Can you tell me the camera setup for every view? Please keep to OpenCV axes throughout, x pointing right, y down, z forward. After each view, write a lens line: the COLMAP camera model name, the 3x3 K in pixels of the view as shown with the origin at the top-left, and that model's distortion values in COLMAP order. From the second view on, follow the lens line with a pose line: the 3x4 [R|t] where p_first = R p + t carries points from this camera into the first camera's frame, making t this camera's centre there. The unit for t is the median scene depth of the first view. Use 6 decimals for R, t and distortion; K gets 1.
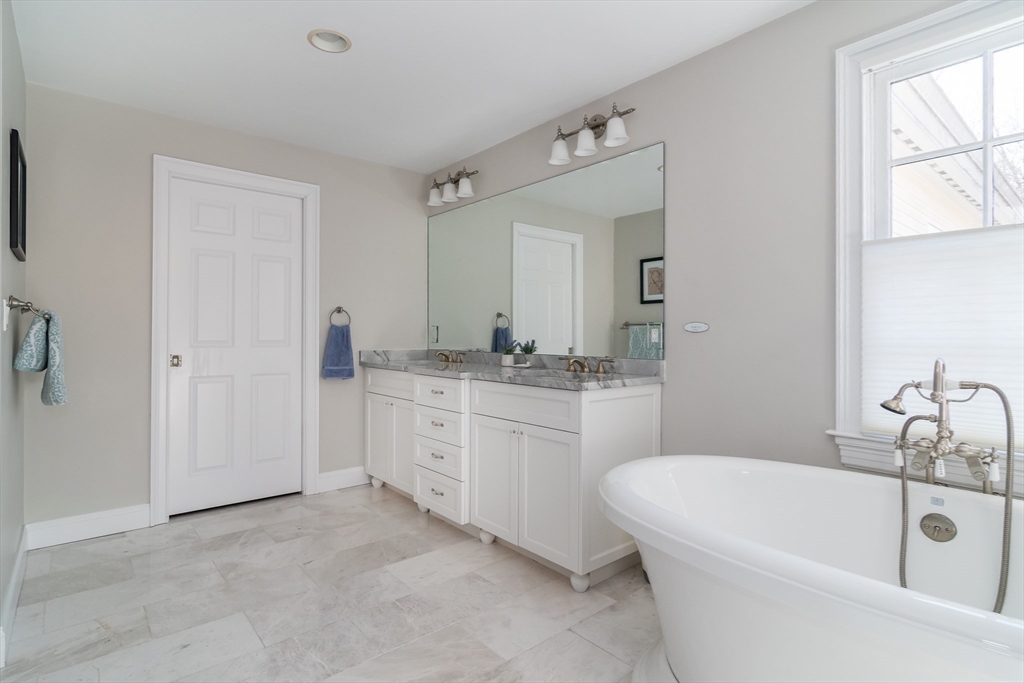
lens RADIAL K [[516.6, 0, 505.5], [0, 516.6, 338.0], [0, 0, 1]] dist [-0.000159, -0.000049]
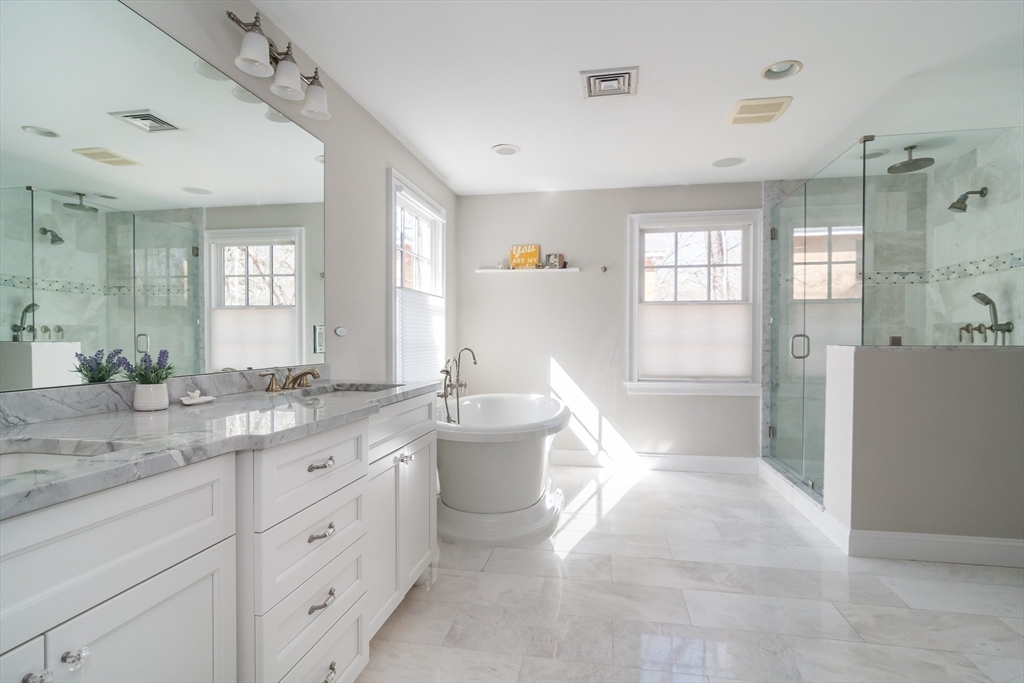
lens RADIAL K [[516.6, 0, 505.5], [0, 516.6, 338.0], [0, 0, 1]] dist [-0.000159, -0.000049]
pose [[-0.624088, -0.009646, 0.781294, -0.824178], [-0.001852, 0.999939, 0.010866, -0.022555], [-0.781352, 0.005334, -0.624068, 1.594835]]
